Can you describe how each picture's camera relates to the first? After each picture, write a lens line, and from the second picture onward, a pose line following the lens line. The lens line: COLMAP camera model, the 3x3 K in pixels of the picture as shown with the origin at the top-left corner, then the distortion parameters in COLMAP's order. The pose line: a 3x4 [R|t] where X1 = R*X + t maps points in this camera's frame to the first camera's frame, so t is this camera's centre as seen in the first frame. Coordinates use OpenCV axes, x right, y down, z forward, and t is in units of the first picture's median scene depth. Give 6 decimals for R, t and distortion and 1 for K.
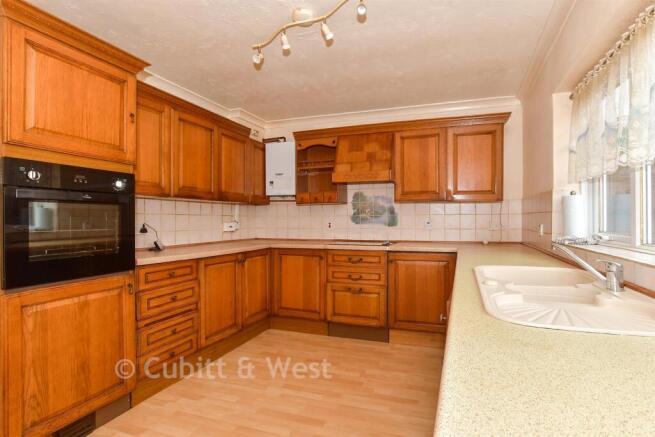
lens RADIAL K [[371.3, 0, 330.2], [0, 371.3, 218.3], [0, 0, 1]] dist [-0.019216, 0.001621]
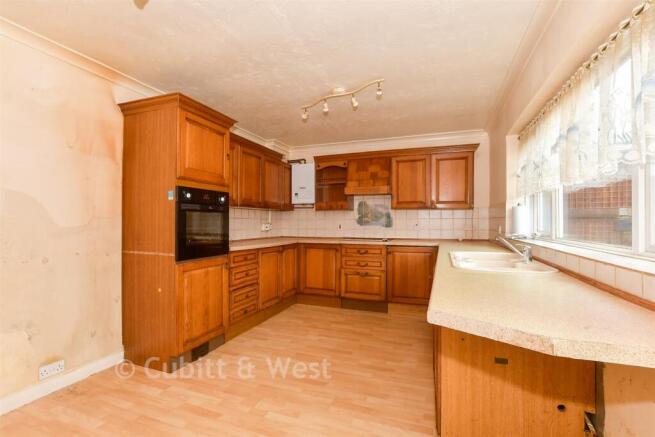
lens RADIAL K [[288.8, 0, 323.7], [0, 288.8, 220.0], [0, 0, 1]] dist [-0.016935, 0.002249]
pose [[0.998738, 0.002796, -0.050149, -0.035877], [-0.003001, 0.999987, -0.004017, 0.000067], [0.050137, 0.004163, 0.998734, -0.104613]]
